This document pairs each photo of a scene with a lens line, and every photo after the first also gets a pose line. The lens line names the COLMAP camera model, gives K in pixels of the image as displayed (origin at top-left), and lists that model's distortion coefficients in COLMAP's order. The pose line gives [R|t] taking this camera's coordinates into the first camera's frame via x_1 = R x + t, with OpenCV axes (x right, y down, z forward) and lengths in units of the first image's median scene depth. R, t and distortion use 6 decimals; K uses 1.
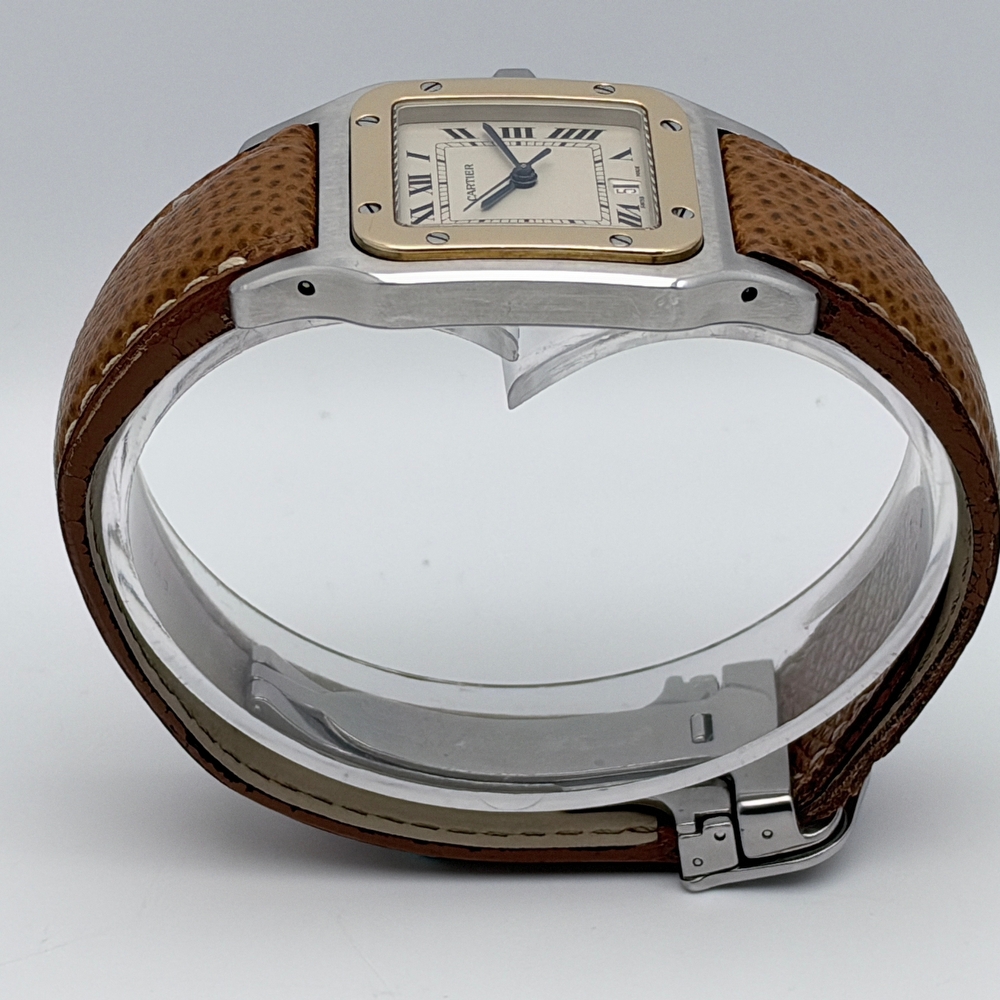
lens RADIAL K [[4417.4, 0, 447.5], [0, 4417.4, 502.6], [0, 0, 1]] dist [0.312550, 3.256363]
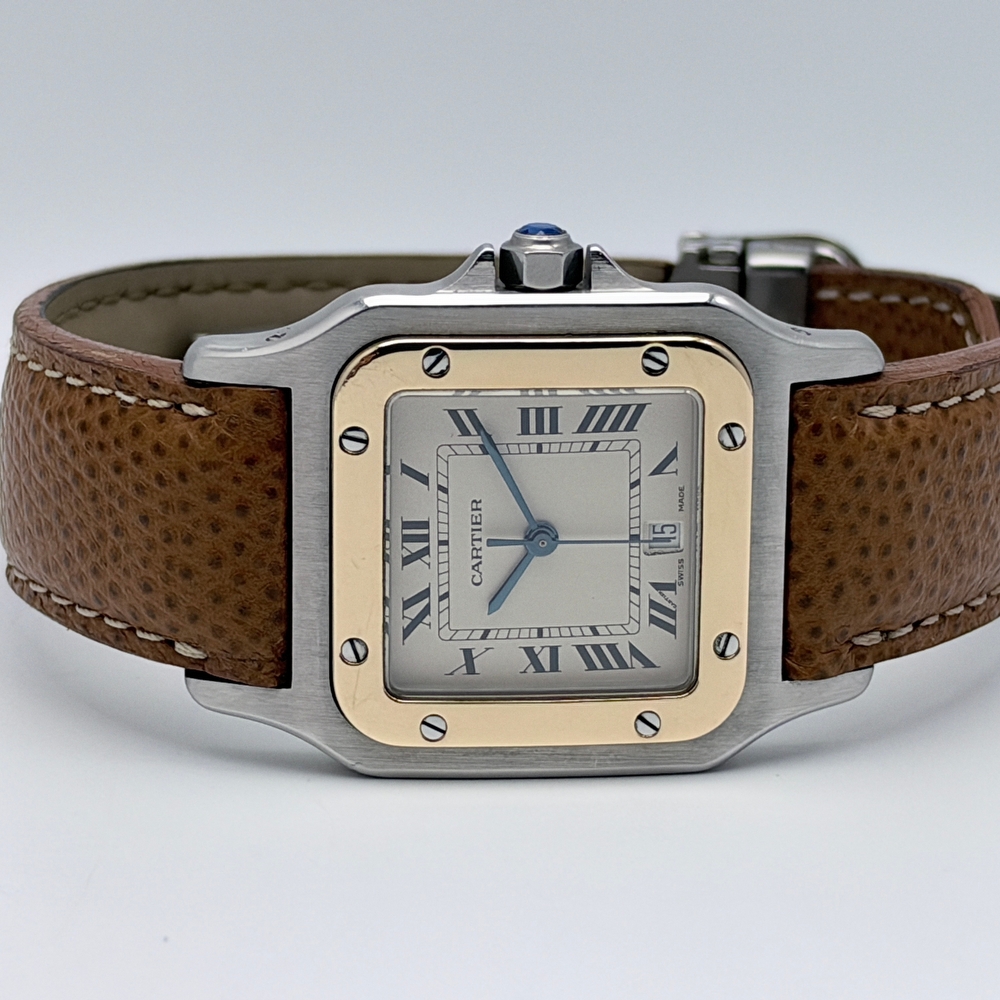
lens RADIAL K [[4417.4, 0, 447.5], [0, 4417.4, 502.6], [0, 0, 1]] dist [0.312550, 3.256363]
pose [[0.997785, 0.014806, 0.064849, -0.053528], [-0.066072, 0.333323, 0.940495, -0.845839], [-0.007691, -0.942697, 0.333563, 0.731509]]
